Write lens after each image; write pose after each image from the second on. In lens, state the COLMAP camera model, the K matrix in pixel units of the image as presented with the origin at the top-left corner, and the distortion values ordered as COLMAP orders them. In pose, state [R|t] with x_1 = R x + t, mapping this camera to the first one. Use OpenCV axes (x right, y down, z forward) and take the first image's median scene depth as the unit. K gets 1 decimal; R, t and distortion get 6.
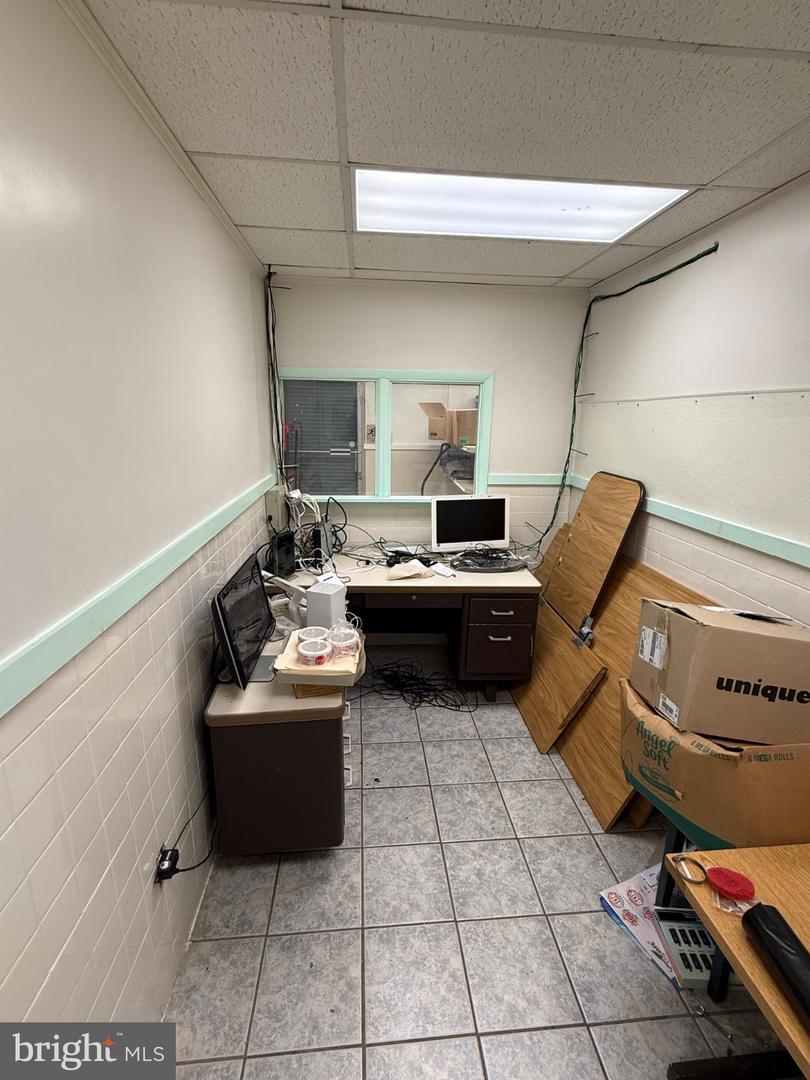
lens RADIAL K [[490.3, 0, 406.5], [0, 490.3, 540.6], [0, 0, 1]] dist [-0.001151, 0.001055]
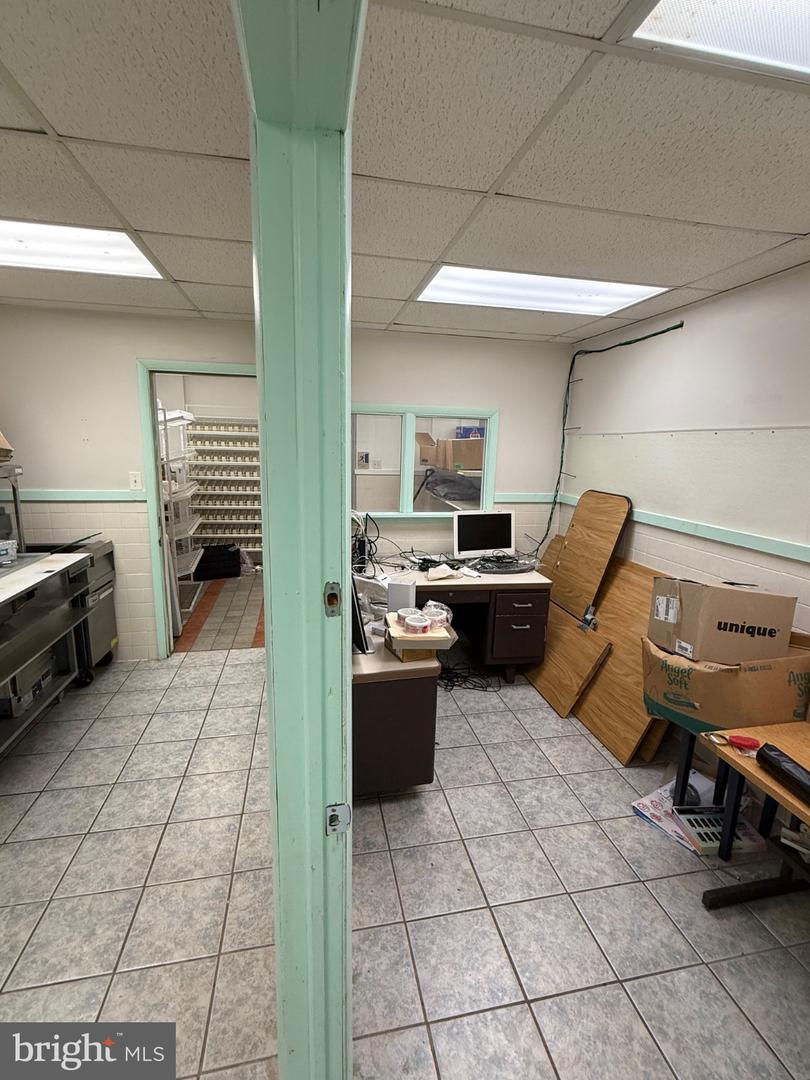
lens RADIAL K [[490.3, 0, 405.4], [0, 490.3, 540.7], [0, 0, 1]] dist [-0.001151, 0.001055]
pose [[0.993782, -0.014676, 0.110367, -0.307841], [0.020783, 0.998303, -0.054391, 0.065706], [-0.109382, 0.056346, 0.992401, -0.250130]]
